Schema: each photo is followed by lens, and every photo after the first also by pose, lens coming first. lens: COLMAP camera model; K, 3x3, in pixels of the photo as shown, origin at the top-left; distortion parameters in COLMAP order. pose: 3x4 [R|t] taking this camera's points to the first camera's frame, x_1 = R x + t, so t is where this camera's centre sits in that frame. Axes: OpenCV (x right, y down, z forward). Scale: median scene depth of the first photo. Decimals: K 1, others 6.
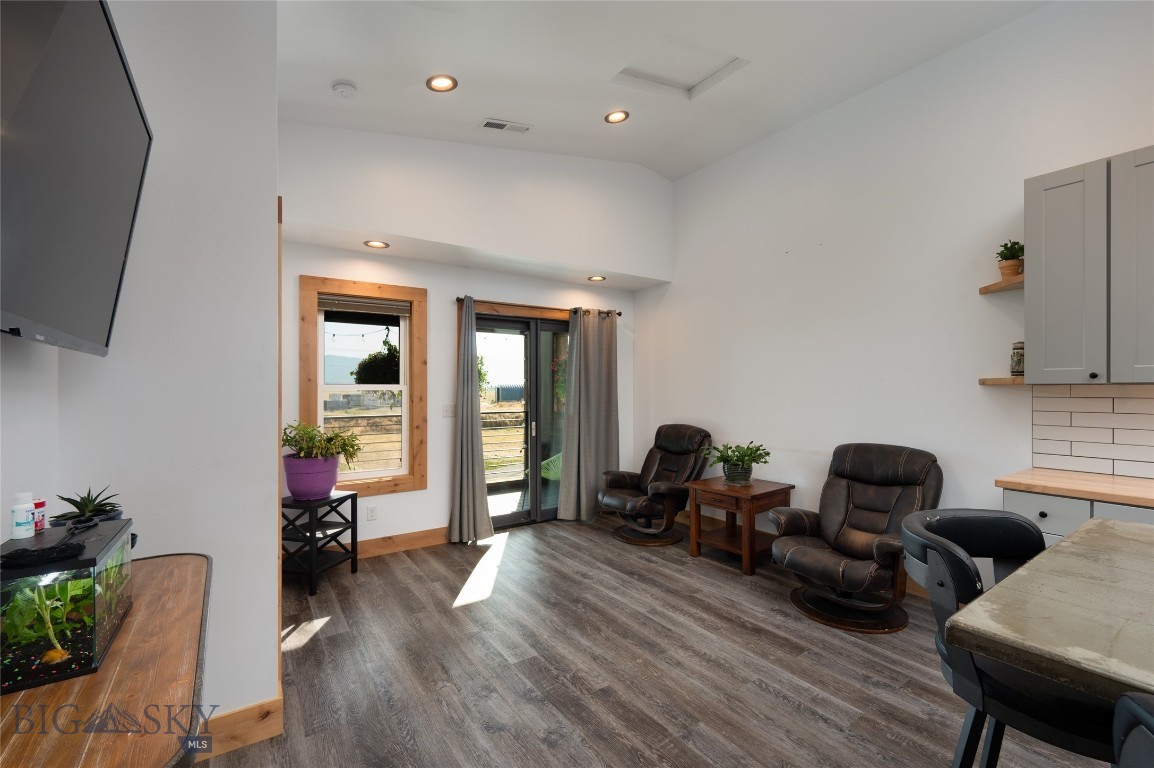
lens RADIAL K [[495.3, 0, 581.8], [0, 495.3, 381.6], [0, 0, 1]] dist [0.010647, 0.000251]
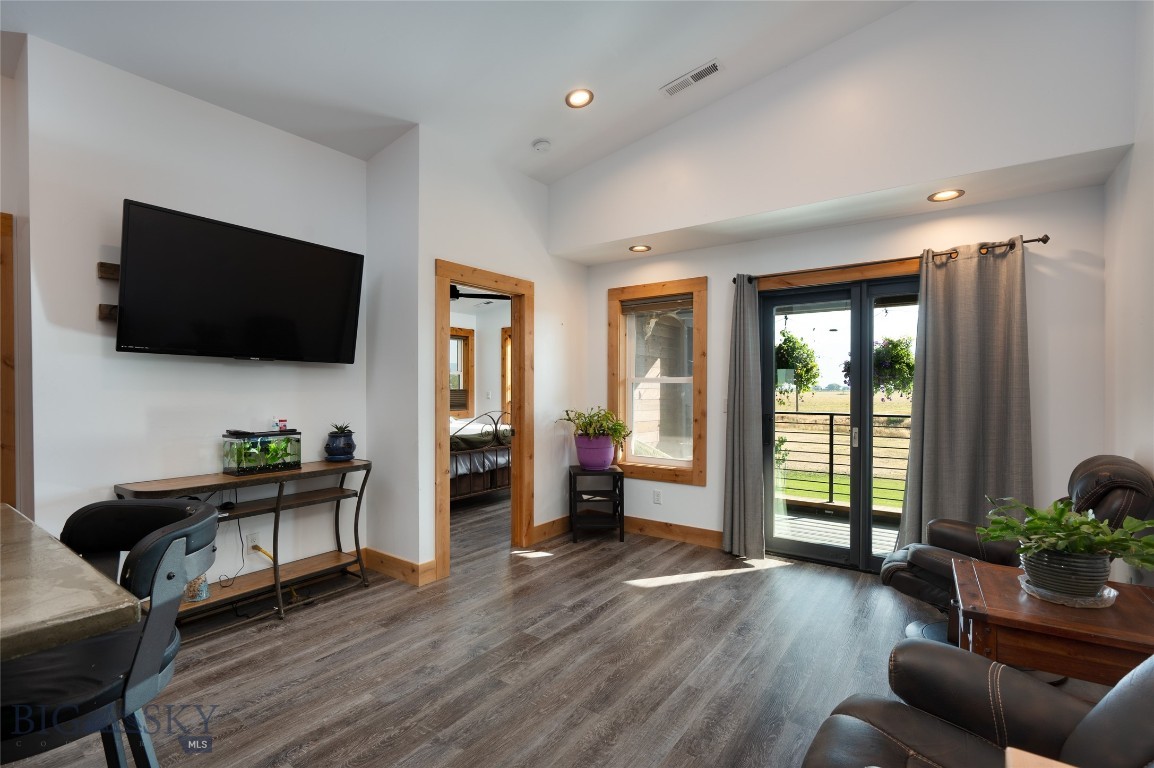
lens RADIAL K [[534.0, 0, 573.1], [0, 534.0, 388.9], [0, 0, 1]] dist [-0.001660, -0.000189]
pose [[0.321393, 0.004744, -0.946934, 0.779933], [0.007065, 0.999948, 0.007407, 0.026290], [0.946920, -0.009071, 0.321342, 0.580795]]
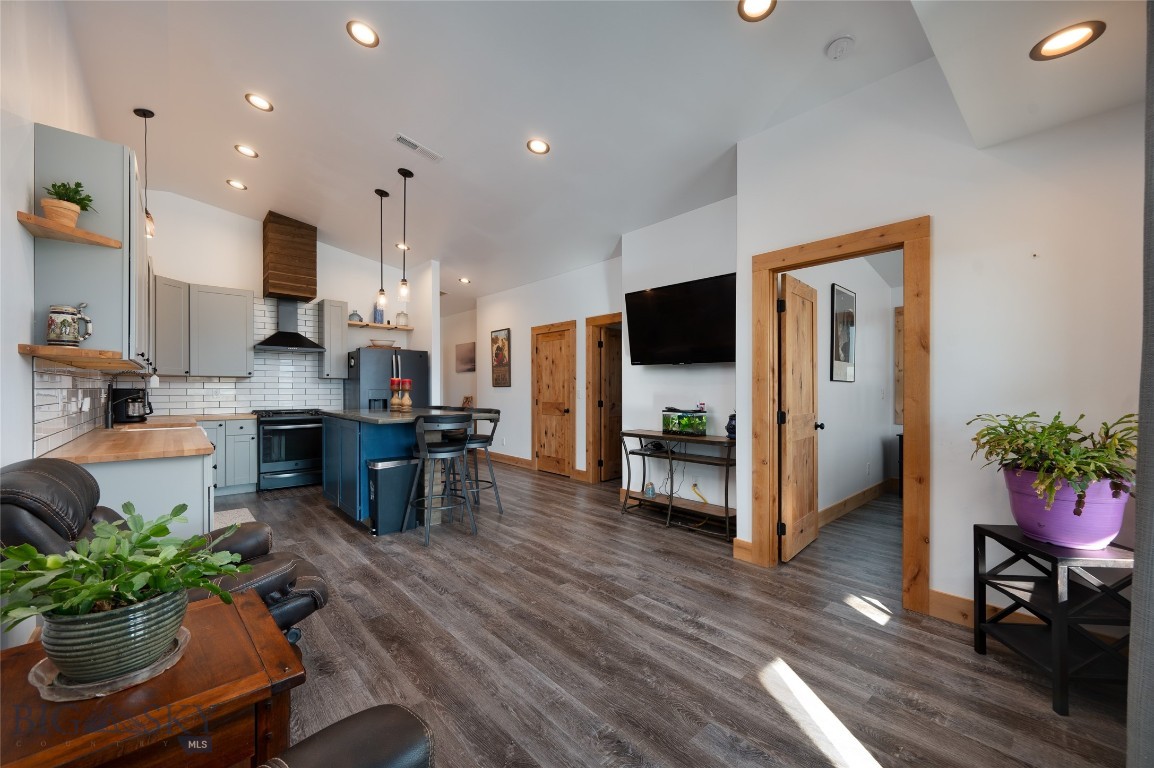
lens RADIAL K [[448.1, 0, 572.7], [0, 448.1, 391.2], [0, 0, 1]] dist [-0.001550, -0.000055]
pose [[-0.994287, 0.002419, -0.106710, 0.108085], [0.002999, 0.999982, -0.005281, 0.061406], [0.106696, -0.005571, -0.994276, 1.635084]]
